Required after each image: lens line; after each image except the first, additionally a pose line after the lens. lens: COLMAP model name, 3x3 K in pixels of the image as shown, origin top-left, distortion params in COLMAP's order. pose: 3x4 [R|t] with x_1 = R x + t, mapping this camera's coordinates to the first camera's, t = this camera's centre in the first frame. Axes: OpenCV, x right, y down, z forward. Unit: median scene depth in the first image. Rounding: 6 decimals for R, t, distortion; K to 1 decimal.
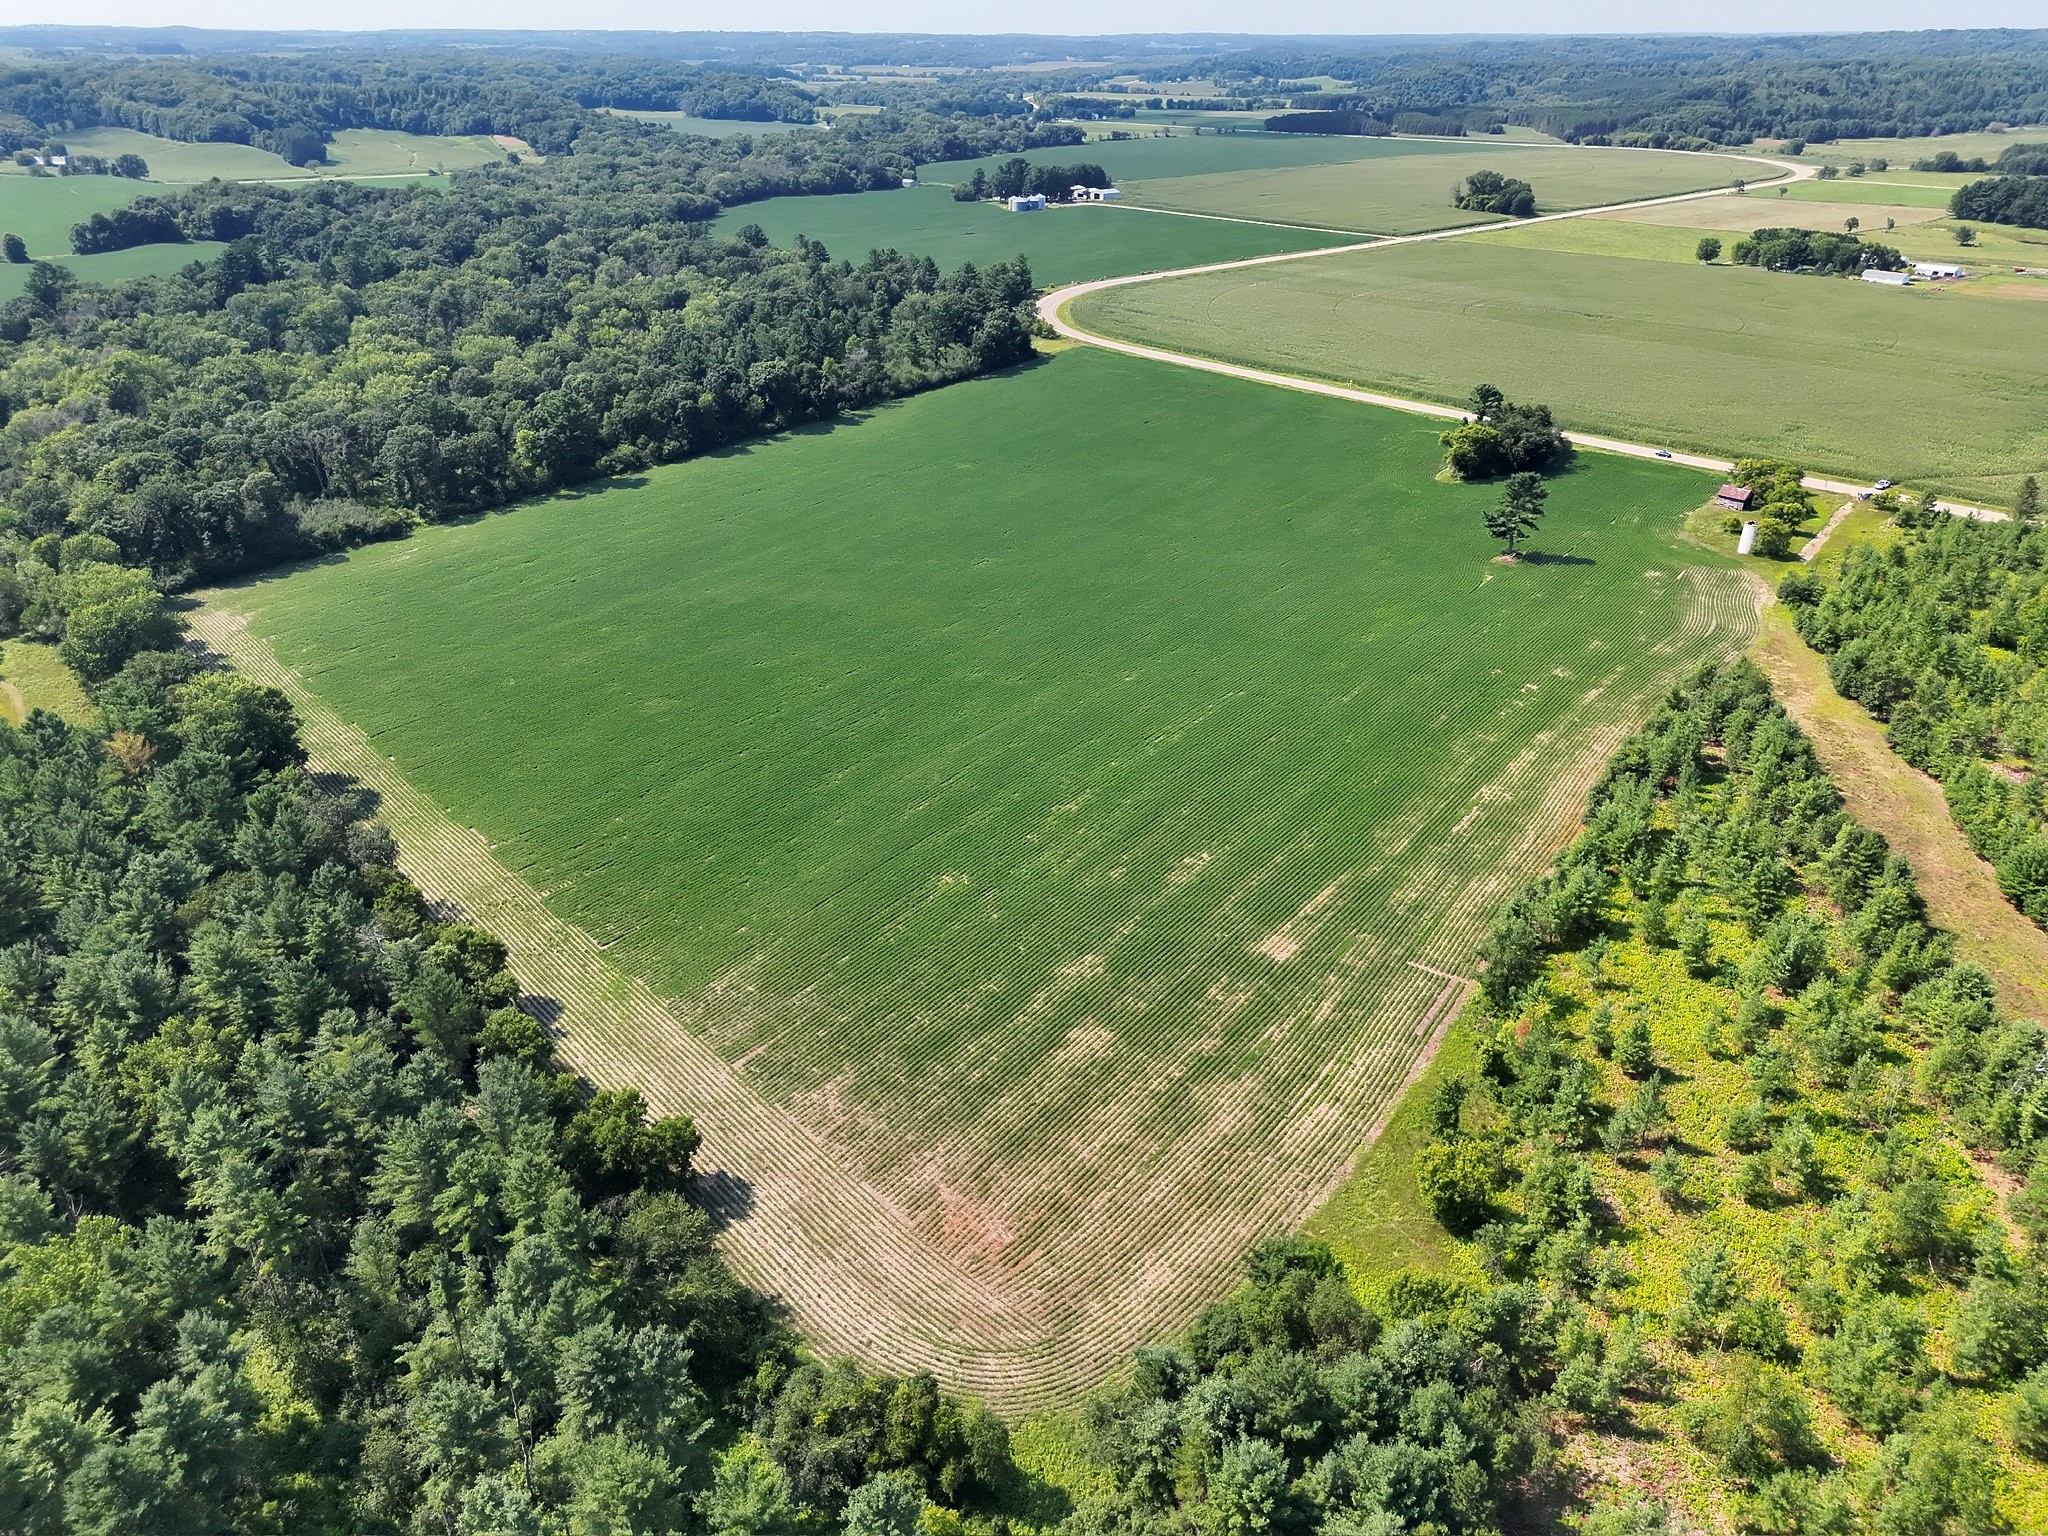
lens RADIAL K [[1437.0, 0, 1015.9], [0, 1437.0, 774.8], [0, 0, 1]] dist [0.066037, -0.055670]
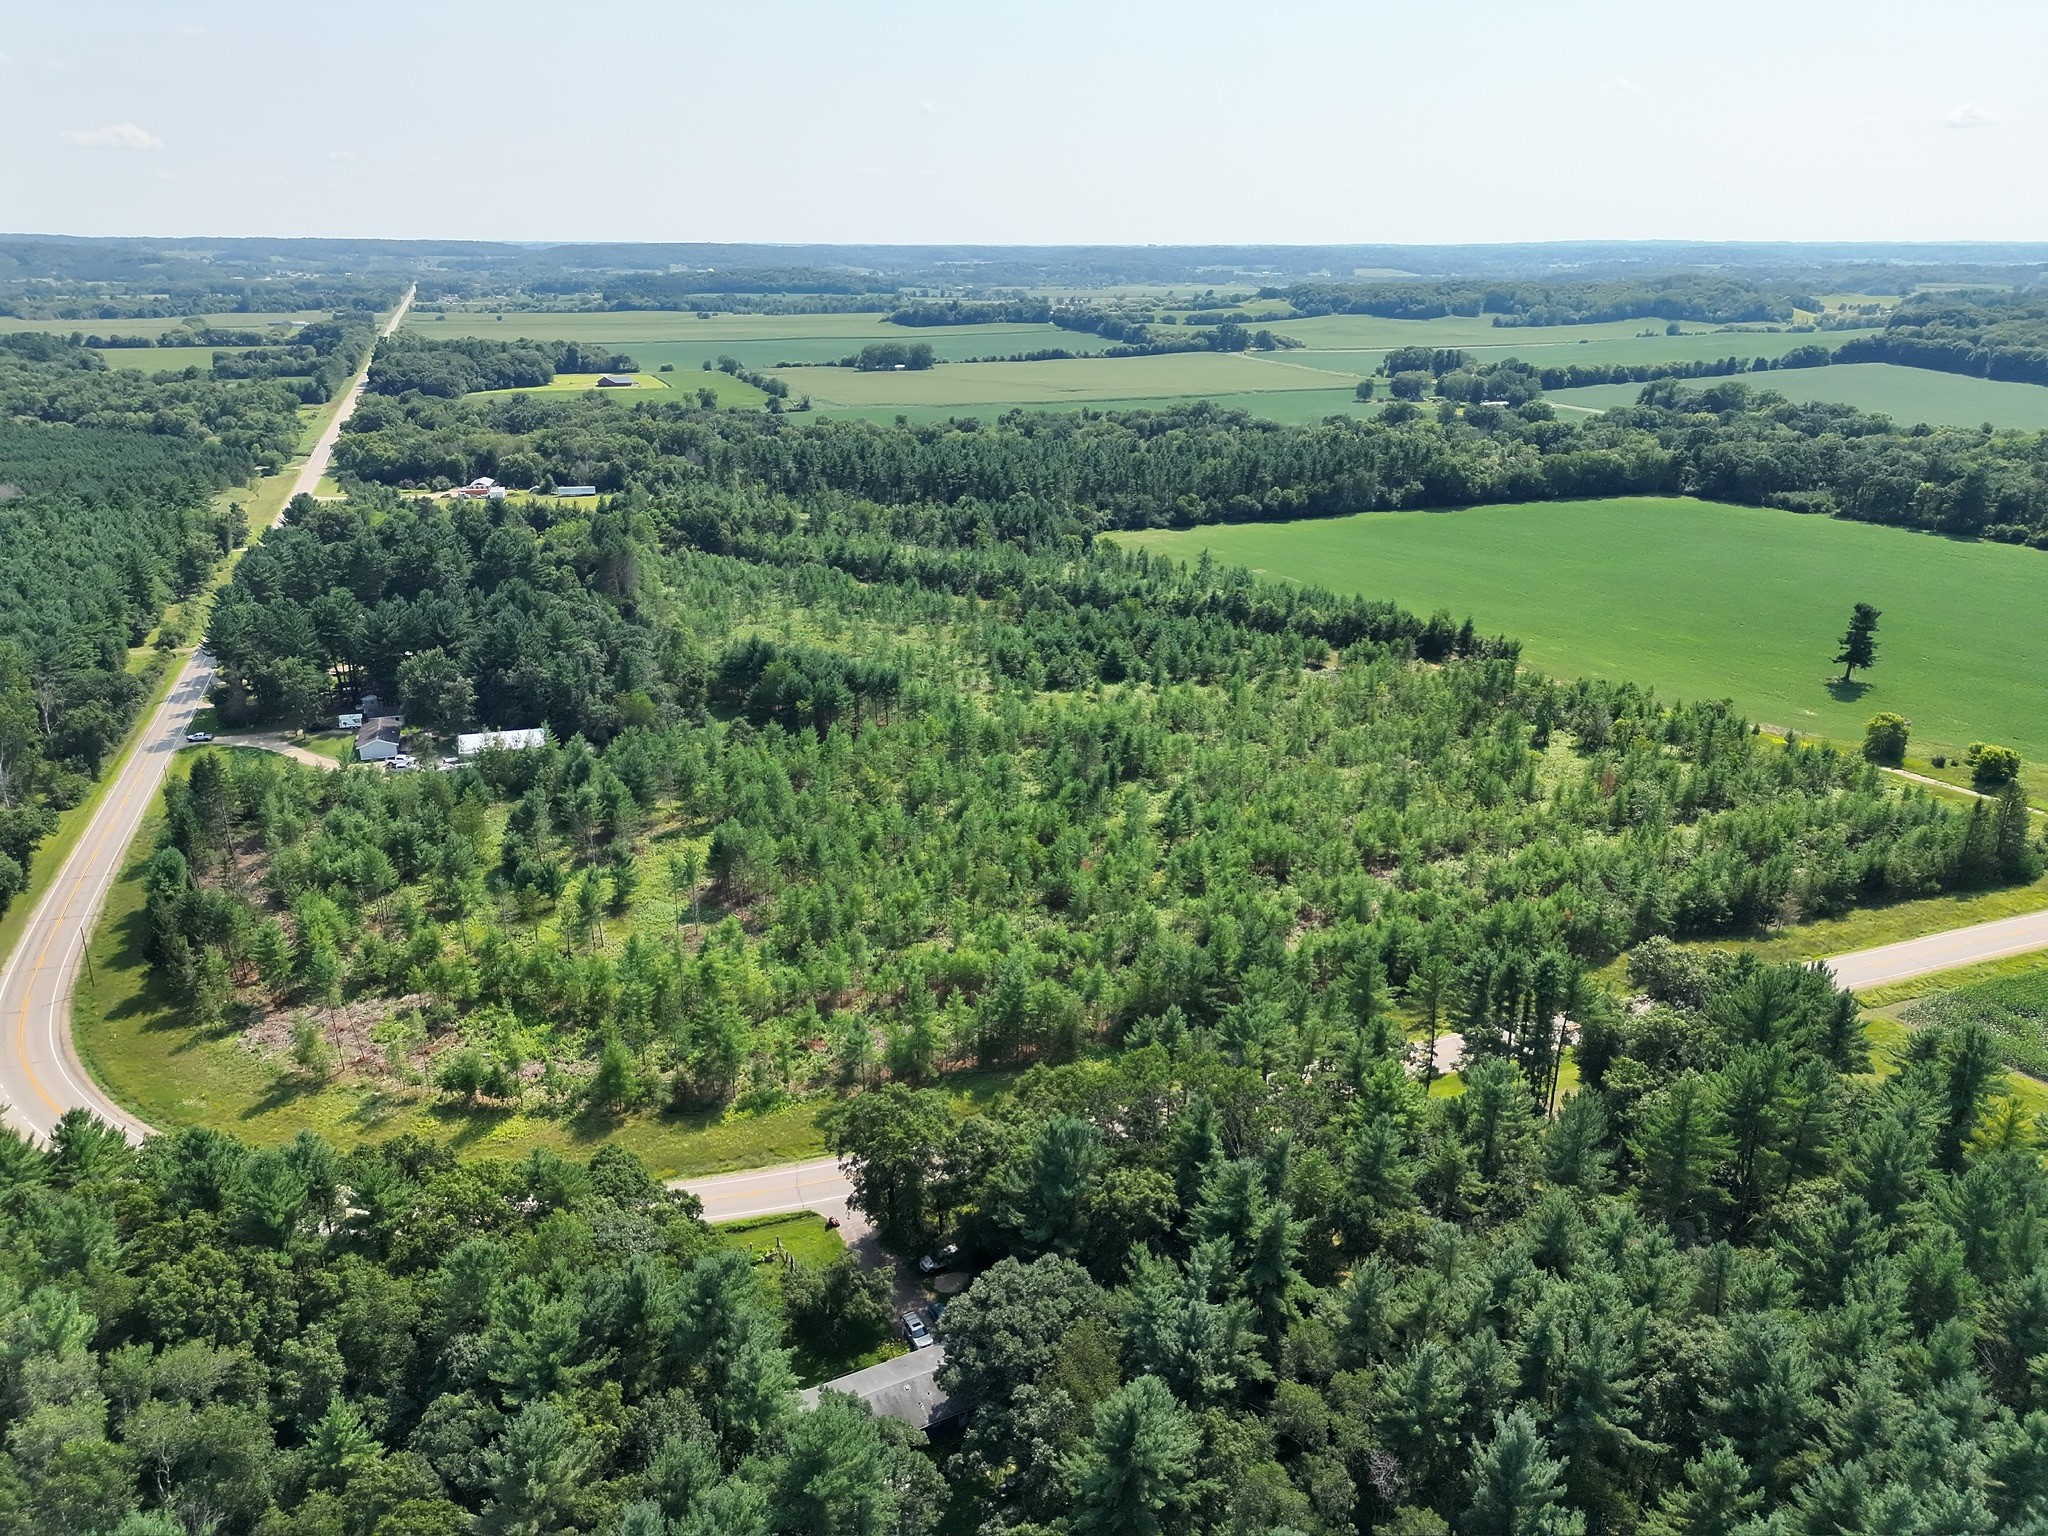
lens RADIAL K [[1437.0, 0, 1028.3], [0, 1437.0, 764.7], [0, 0, 1]] dist [0.066037, -0.055670]
pose [[-0.356806, 0.313324, -0.880067, 0.722699], [-0.428401, 0.782295, 0.452202, -0.157438], [0.830158, 0.538370, -0.144899, 0.334651]]
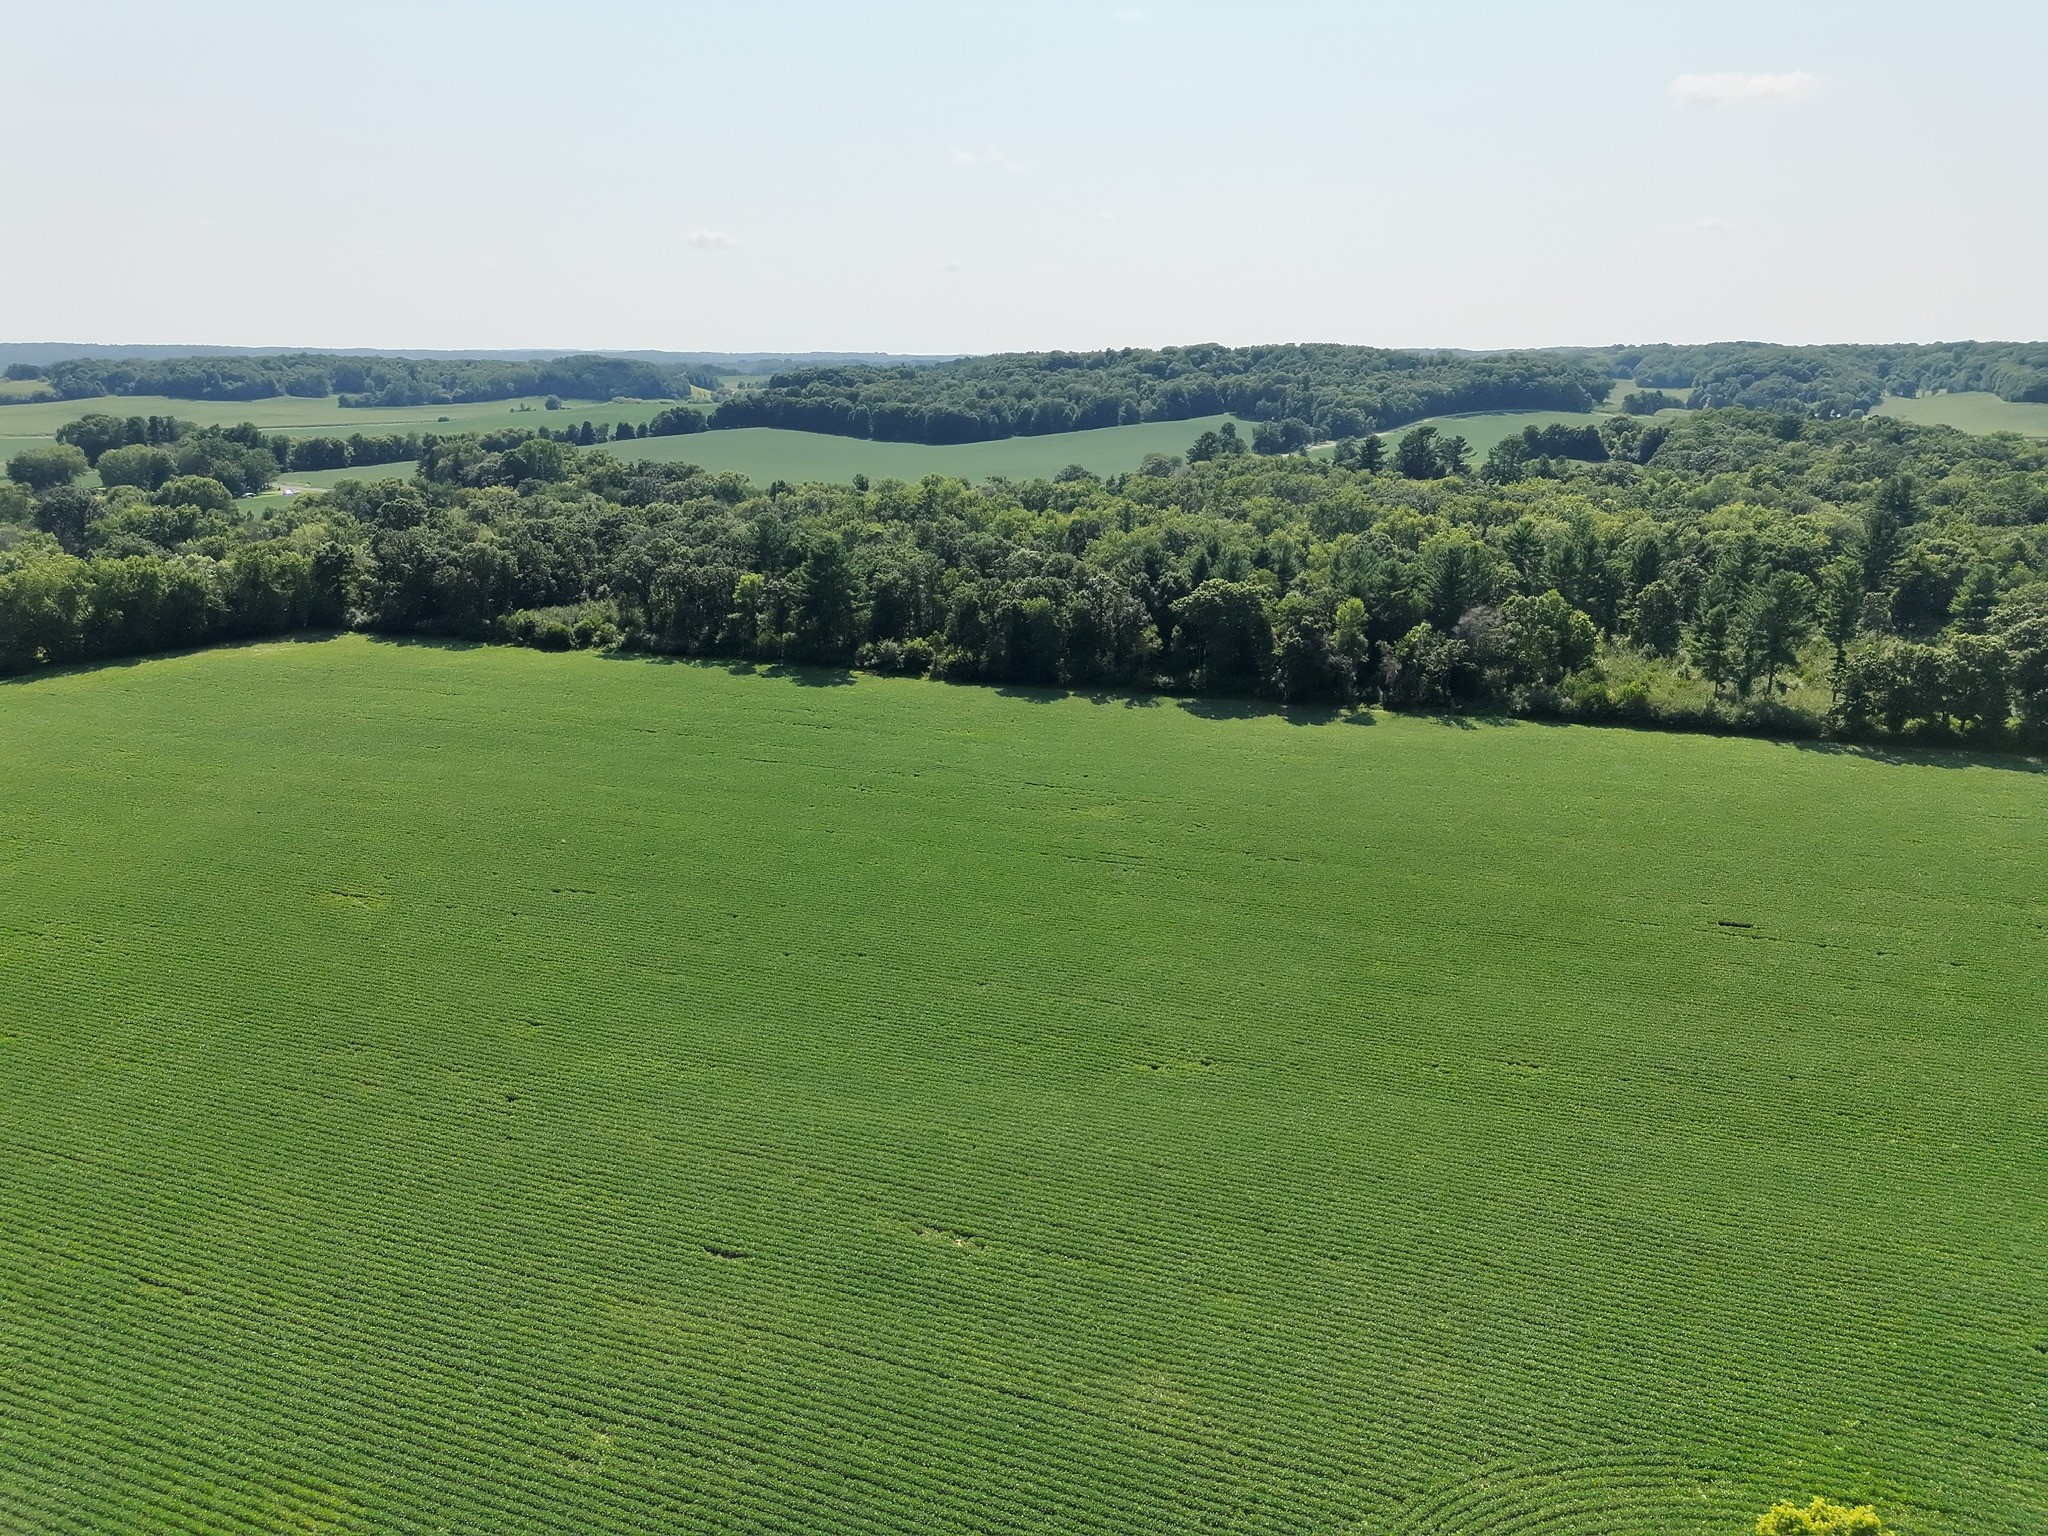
lens RADIAL K [[1437.0, 0, 1033.1], [0, 1437.0, 770.6], [0, 0, 1]] dist [0.066037, -0.055670]
pose [[0.285370, 0.260877, -0.922229, 0.218372], [-0.435126, 0.892622, 0.117859, -0.160119], [0.853949, 0.367652, 0.368242, 0.479616]]
